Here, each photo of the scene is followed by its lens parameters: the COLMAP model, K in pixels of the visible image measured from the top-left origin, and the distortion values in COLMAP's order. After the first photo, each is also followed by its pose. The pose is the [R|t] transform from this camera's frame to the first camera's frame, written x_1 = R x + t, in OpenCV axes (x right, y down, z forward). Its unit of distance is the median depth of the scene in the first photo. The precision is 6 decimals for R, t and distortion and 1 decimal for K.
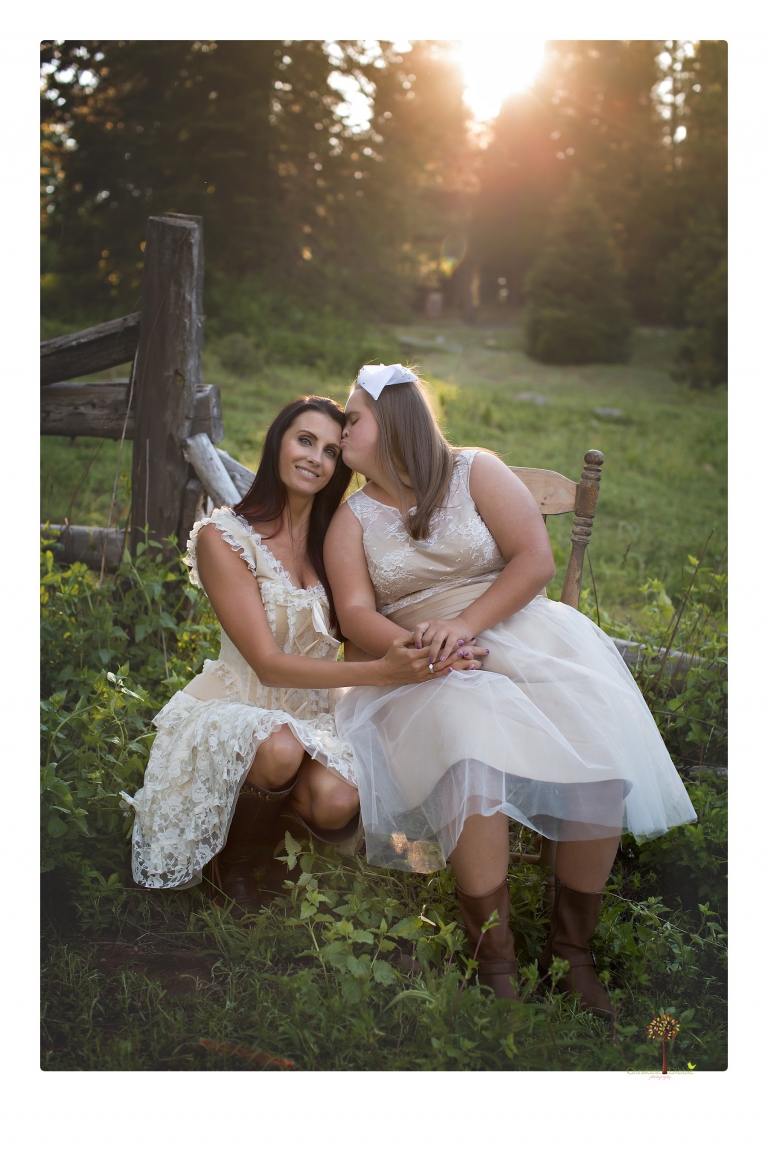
lens RADIAL K [[1504.2, 0, 379.7], [0, 1504.2, 551.2], [0, 0, 1]] dist [-0.181595, 0.432098]
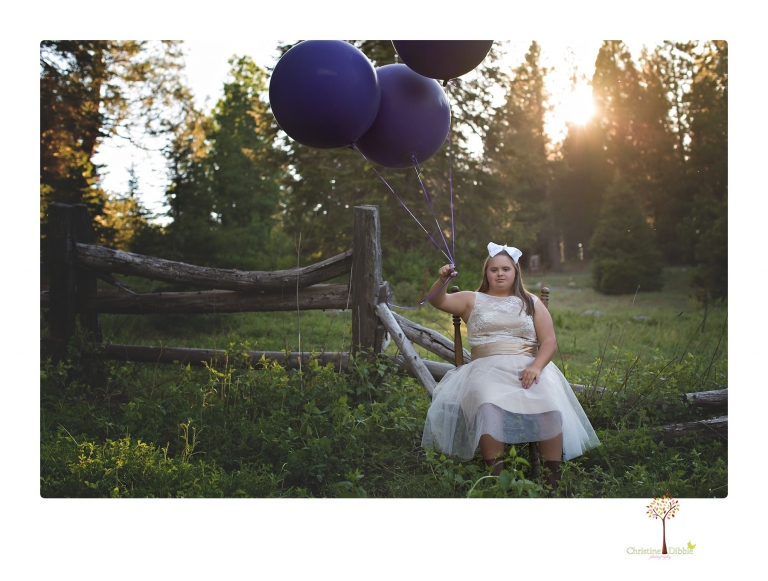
lens RADIAL K [[1002.2, 0, 384.2], [0, 1002.2, 264.7], [0, 0, 1]] dist [-0.190534, 0.483909]
pose [[0.991021, -0.066601, -0.115943, 0.054495], [0.046112, 0.984160, -0.171183, 0.113888], [0.125507, 0.164300, 0.978393, -0.426164]]
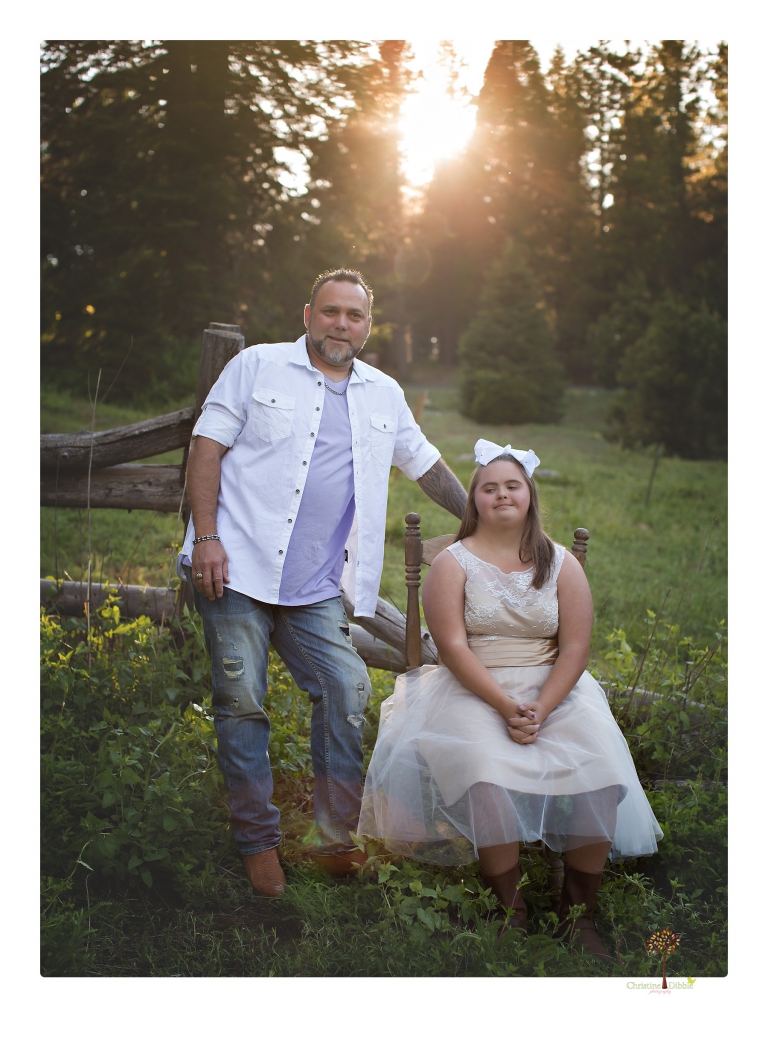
lens RADIAL K [[1501.7, 0, 382.2], [0, 1501.7, 474.2], [0, 0, 1]] dist [-0.150682, 0.056754]
pose [[0.998874, 0.003329, 0.047329, -0.063261], [0.000874, 0.996075, -0.088512, 0.000451], [-0.047438, 0.088454, 0.994950, -0.195365]]
